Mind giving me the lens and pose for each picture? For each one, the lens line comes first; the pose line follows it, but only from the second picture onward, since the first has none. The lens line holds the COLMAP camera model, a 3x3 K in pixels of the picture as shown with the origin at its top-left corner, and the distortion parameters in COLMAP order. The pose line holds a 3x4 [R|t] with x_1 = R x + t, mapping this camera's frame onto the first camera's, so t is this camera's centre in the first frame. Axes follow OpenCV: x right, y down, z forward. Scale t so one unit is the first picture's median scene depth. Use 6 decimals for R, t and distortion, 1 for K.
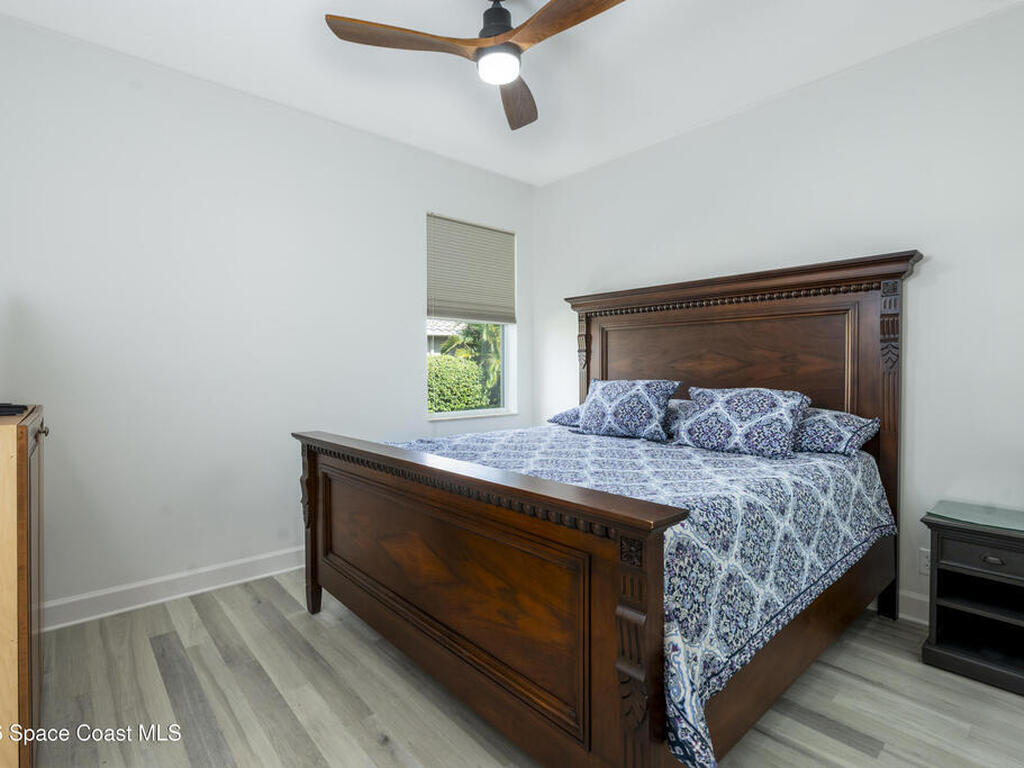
lens RADIAL K [[518.1, 0, 508.3], [0, 518.1, 370.5], [0, 0, 1]] dist [-0.010734, 0.001681]
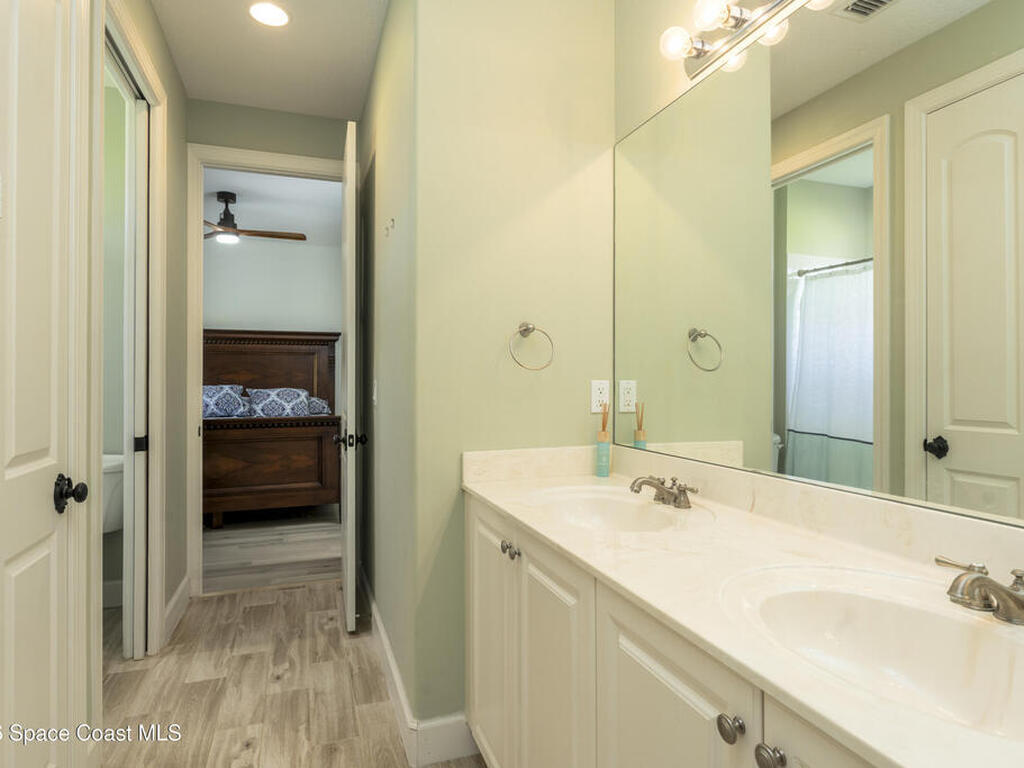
lens RADIAL K [[598.6, 0, 513.9], [0, 598.6, 379.9], [0, 0, 1]] dist [-0.000426, -0.000316]
pose [[0.370580, 0.000325, 0.928800, -1.445239], [0.002675, 0.999995, -0.001417, 0.006106], [-0.928797, 0.003009, 0.370578, -0.772898]]
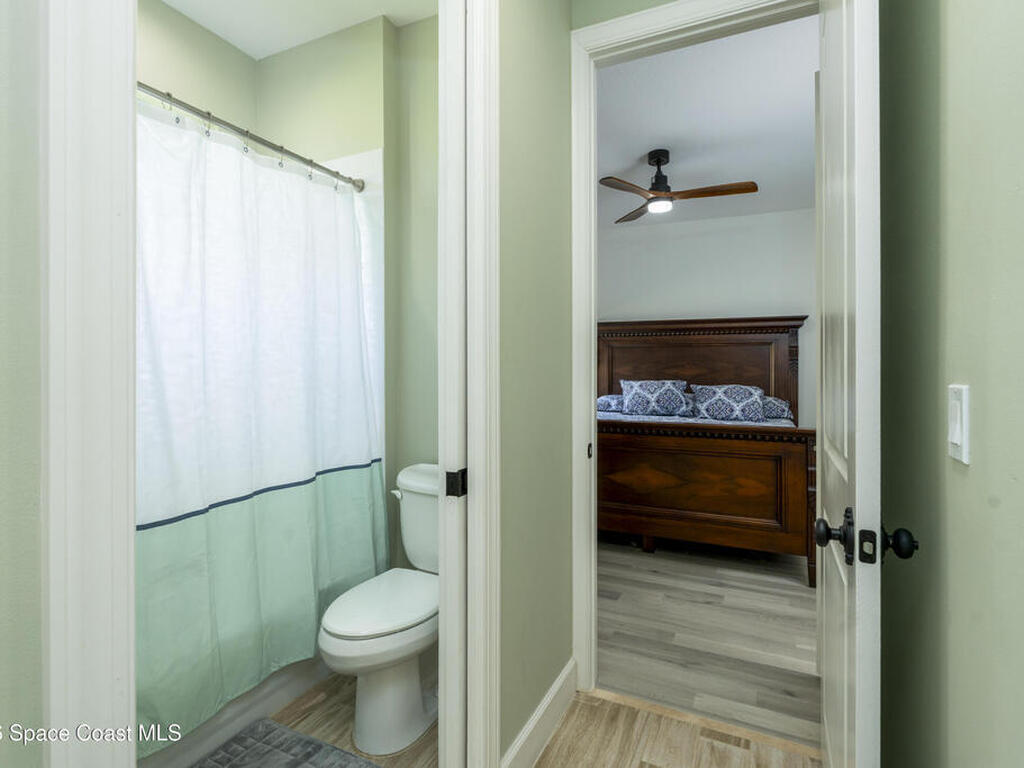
lens RADIAL K [[518.1, 0, 513.5], [0, 518.1, 360.9], [0, 0, 1]] dist [-0.010734, 0.001681]
pose [[0.919348, 0.016762, 0.393089, -0.924416], [-0.007603, 0.999662, -0.024847, 0.001186], [-0.393373, 0.019855, 0.919165, -0.341315]]
